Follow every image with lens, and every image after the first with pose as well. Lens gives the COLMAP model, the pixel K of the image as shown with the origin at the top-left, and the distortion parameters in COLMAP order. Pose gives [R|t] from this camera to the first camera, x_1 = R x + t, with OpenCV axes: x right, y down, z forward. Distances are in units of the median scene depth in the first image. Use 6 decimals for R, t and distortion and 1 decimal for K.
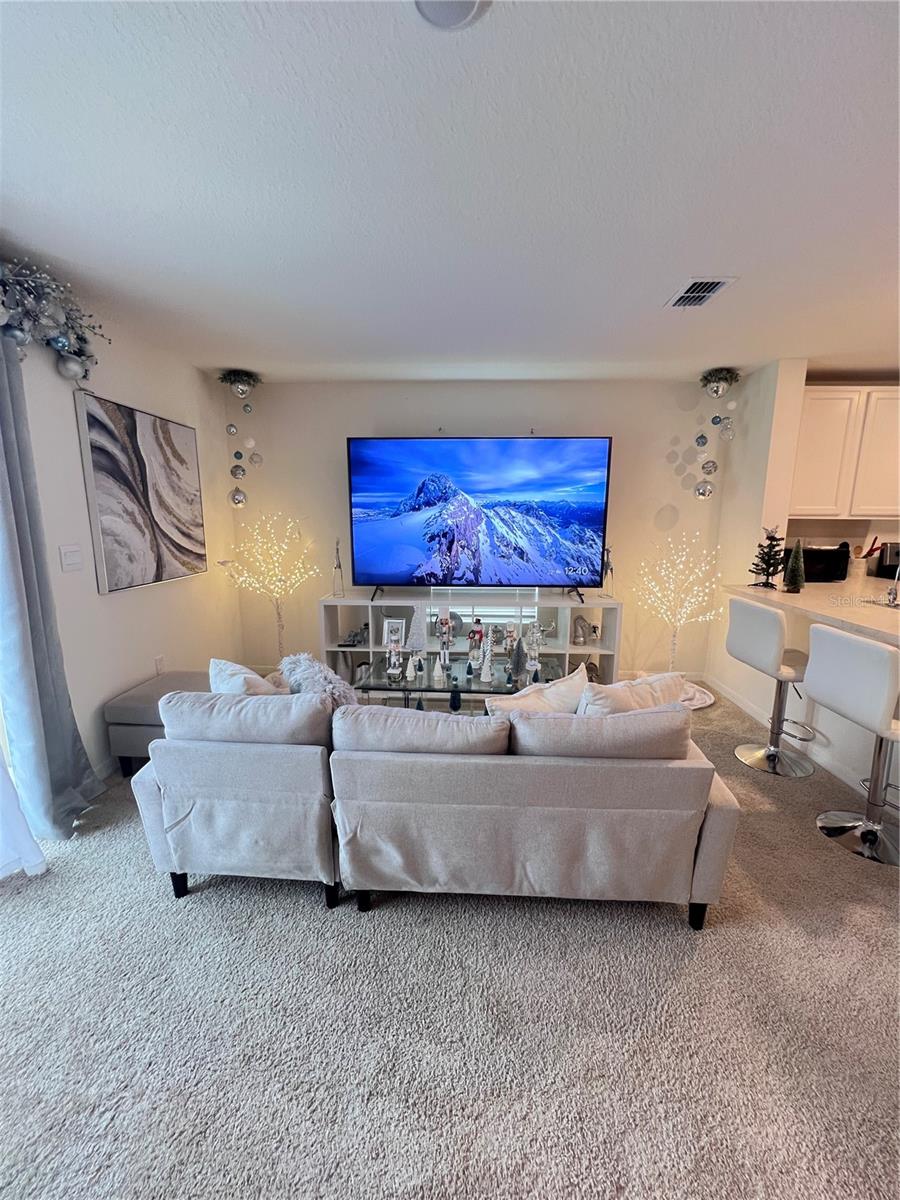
lens RADIAL K [[481.7, 0, 450.0], [0, 481.7, 600.0], [0, 0, 1]] dist [-0.000084, 0.000235]
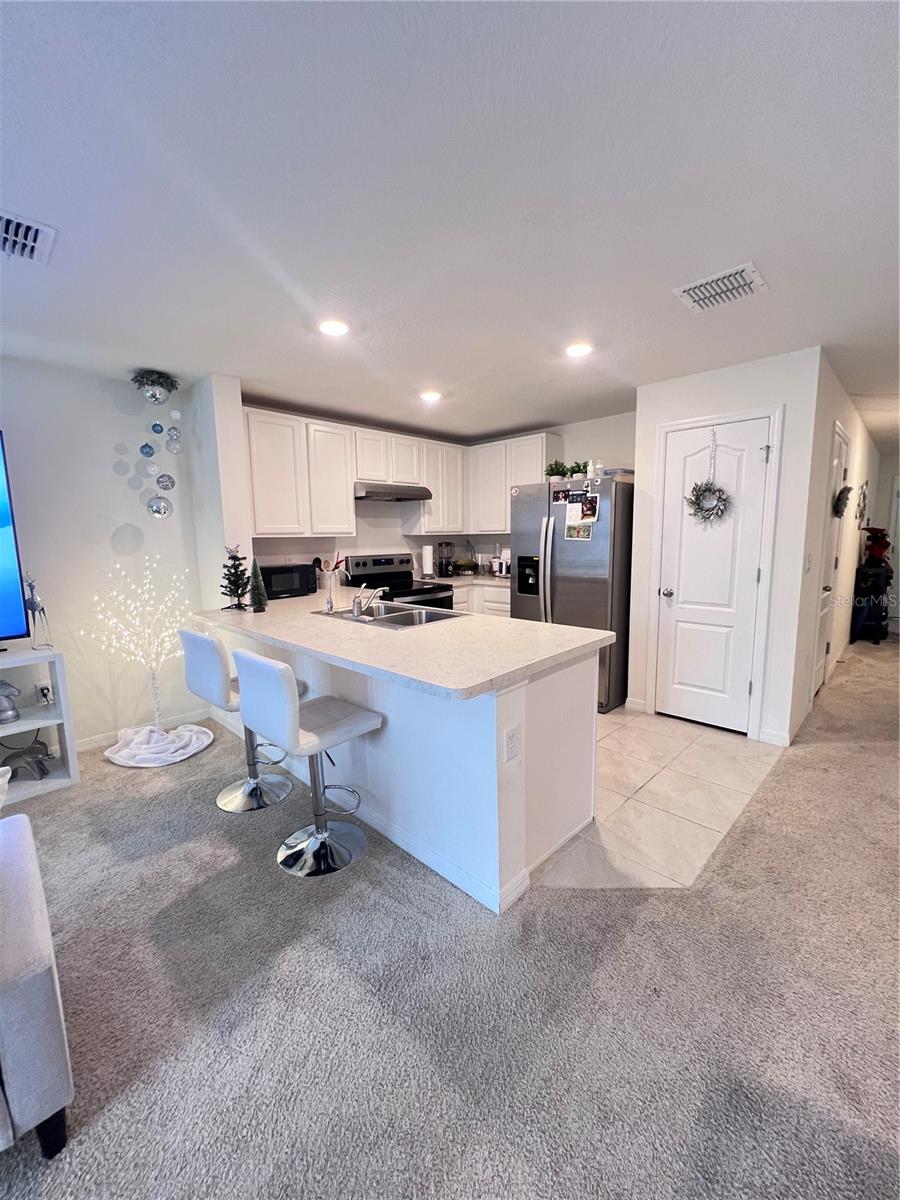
lens RADIAL K [[481.6, 0, 450.0], [0, 481.6, 600.0], [0, 0, 1]] dist [0.000075, 0.000365]
pose [[0.673600, -0.116154, 0.729912, 0.235183], [0.149827, 0.988529, 0.019041, 0.000405], [-0.723751, 0.096534, 0.683276, 0.040469]]
